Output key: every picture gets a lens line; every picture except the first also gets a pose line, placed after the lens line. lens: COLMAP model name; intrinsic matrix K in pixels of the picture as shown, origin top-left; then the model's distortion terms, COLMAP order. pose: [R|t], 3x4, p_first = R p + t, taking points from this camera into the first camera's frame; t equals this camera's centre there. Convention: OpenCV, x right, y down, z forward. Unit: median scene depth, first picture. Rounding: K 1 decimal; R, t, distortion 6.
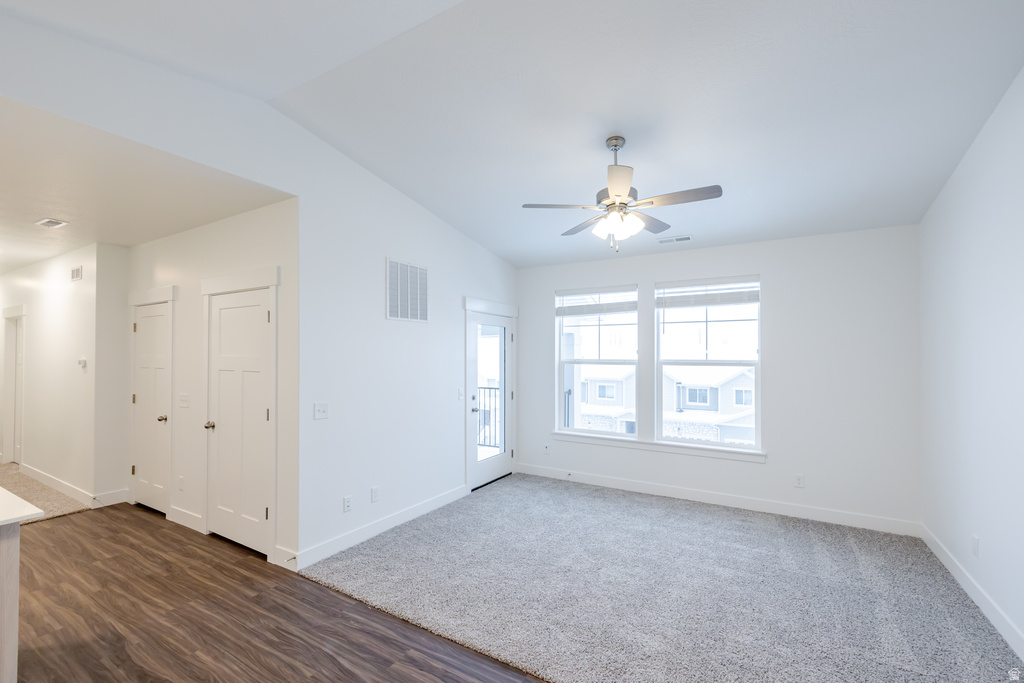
lens RADIAL K [[438.8, 0, 512.0], [0, 438.8, 341.5], [0, 0, 1]] dist [-0.000348, 0.000141]
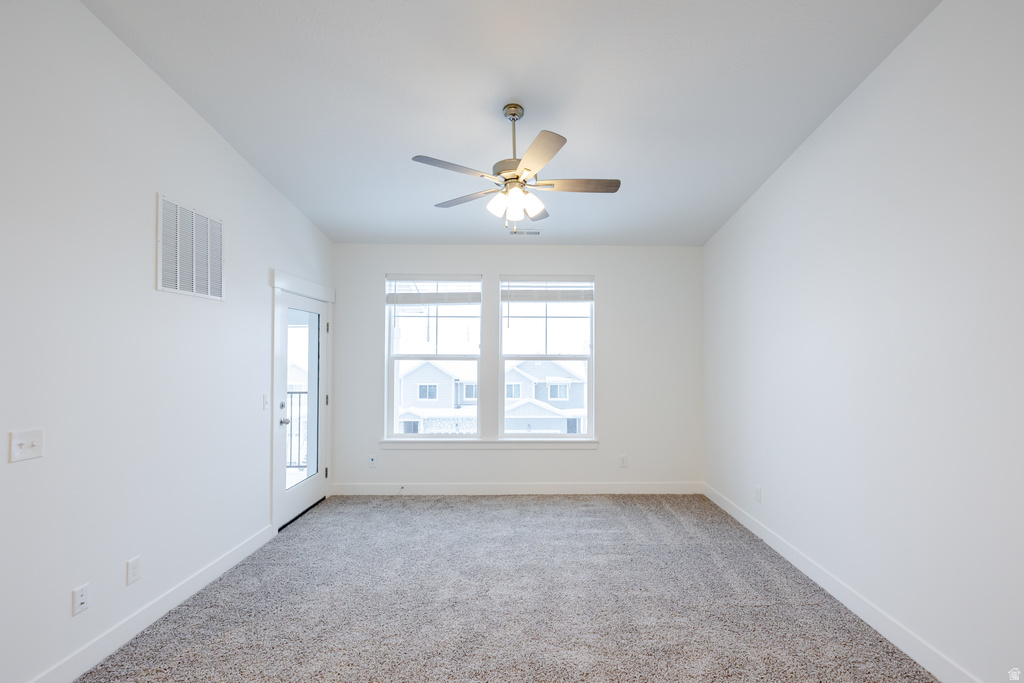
lens RADIAL K [[444.9, 0, 512.0], [0, 444.9, 341.5], [0, 0, 1]] dist [0.000248, 0.000223]
pose [[0.845695, 0.015599, 0.533439, -0.183707], [-0.017503, 0.999846, -0.001490, 0.014662], [-0.533380, -0.008077, 0.845837, 0.169279]]
